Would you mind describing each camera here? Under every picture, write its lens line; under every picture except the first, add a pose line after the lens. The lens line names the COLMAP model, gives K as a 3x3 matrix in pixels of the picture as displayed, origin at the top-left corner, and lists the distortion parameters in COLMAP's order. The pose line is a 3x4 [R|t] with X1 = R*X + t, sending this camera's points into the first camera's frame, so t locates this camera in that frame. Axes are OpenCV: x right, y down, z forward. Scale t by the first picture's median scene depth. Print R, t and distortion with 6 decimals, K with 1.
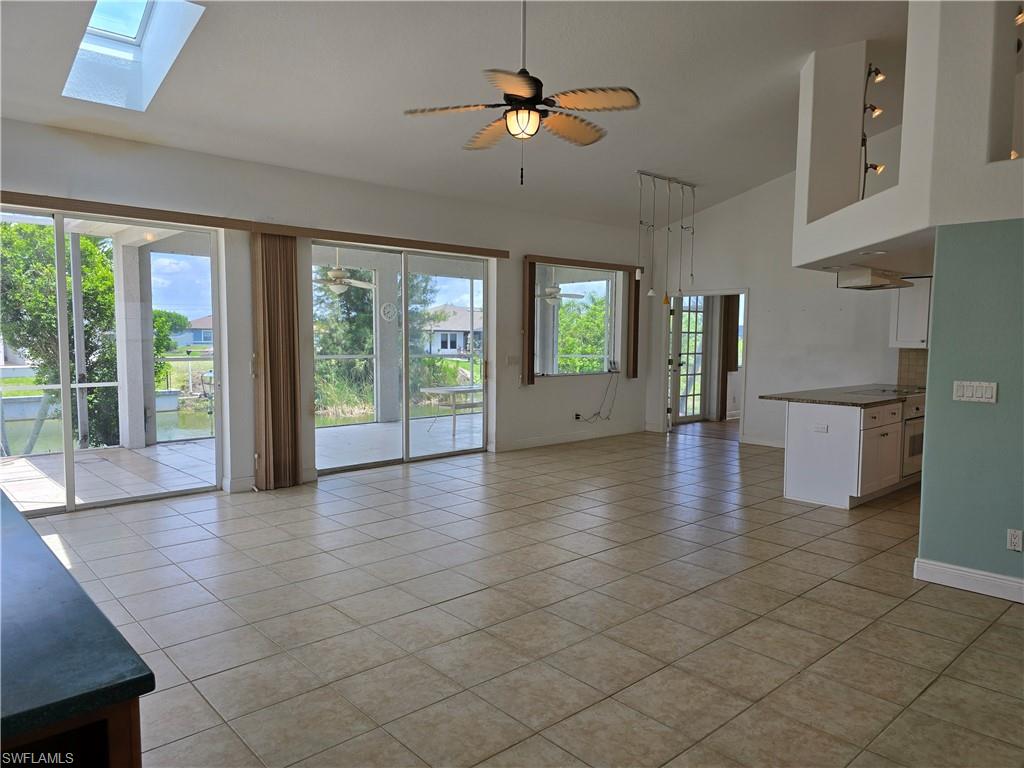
lens RADIAL K [[690.9, 0, 491.4], [0, 690.9, 389.0], [0, 0, 1]] dist [0.001093, -0.000623]
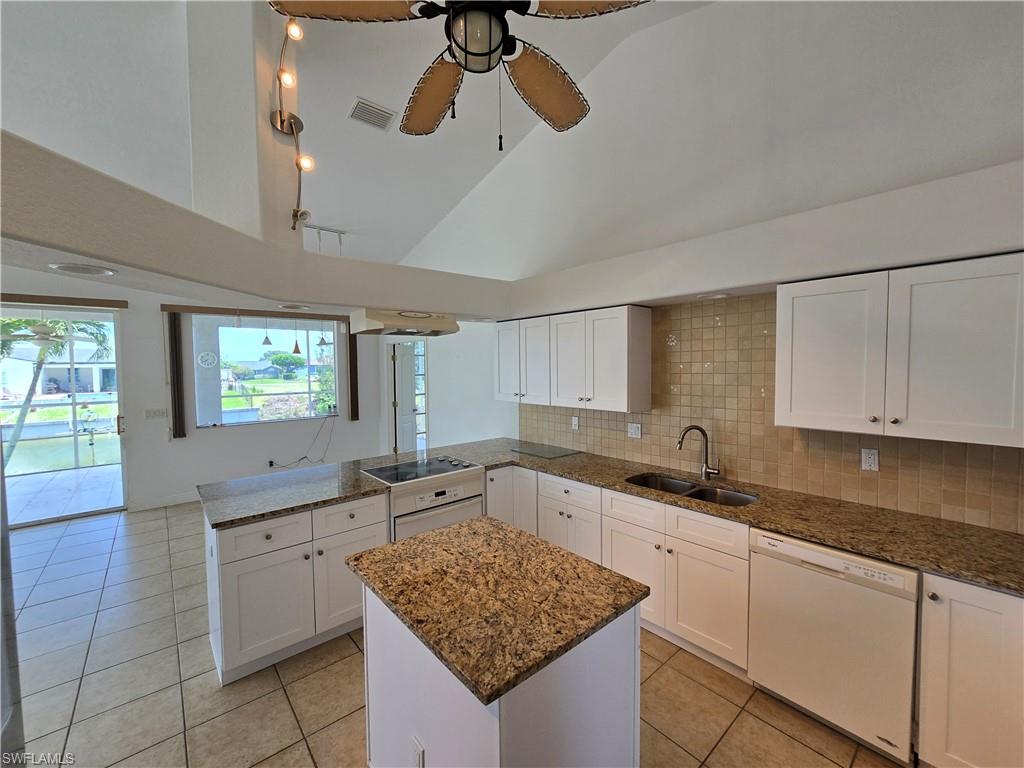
lens RADIAL K [[423.9, 0, 512.0], [0, 423.9, 384.0], [0, 0, 1]] dist [-0.001047, -0.000036]
pose [[0.999849, -0.017135, -0.002804, 0.519461], [0.017041, 0.999379, -0.030832, -0.055952], [0.003331, 0.030780, 0.999521, 0.400916]]
